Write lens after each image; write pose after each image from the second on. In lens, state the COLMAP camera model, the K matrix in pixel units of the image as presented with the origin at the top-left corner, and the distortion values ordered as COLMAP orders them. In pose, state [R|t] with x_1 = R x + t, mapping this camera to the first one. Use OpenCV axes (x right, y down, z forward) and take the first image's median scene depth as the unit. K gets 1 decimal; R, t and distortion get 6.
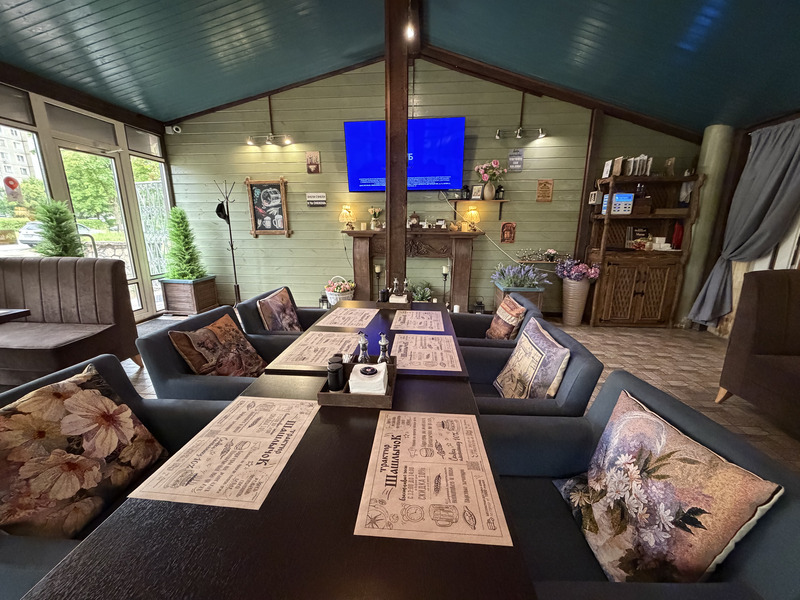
lens RADIAL K [[323.0, 0, 398.1], [0, 323.0, 303.5], [0, 0, 1]] dist [-0.008227, 0.000248]
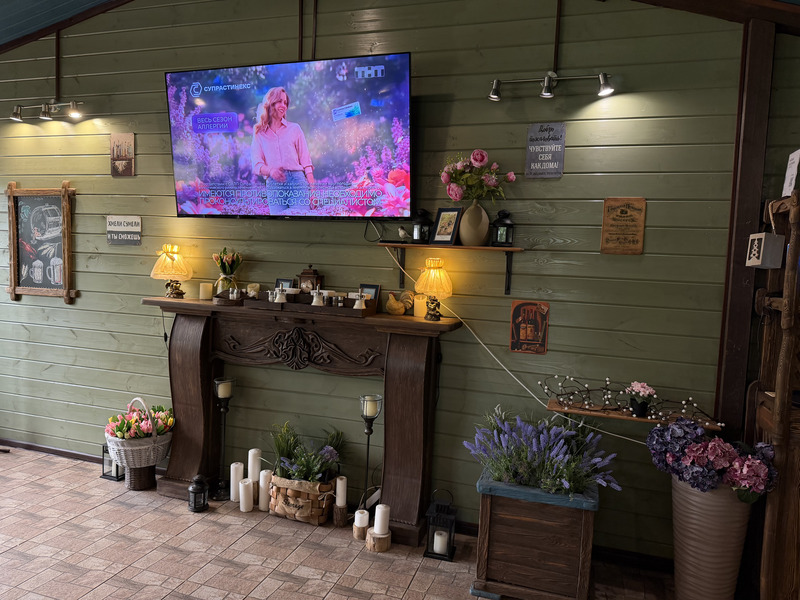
lens RADIAL K [[573.3, 0, 400.1], [0, 573.3, 297.2], [0, 0, 1]] dist [-0.002265, 0.002019]
pose [[0.976441, 0.054781, -0.208715, 0.329747], [-0.090190, 0.982309, -0.164118, -0.127827], [0.196032, 0.179075, 0.964108, 0.298285]]
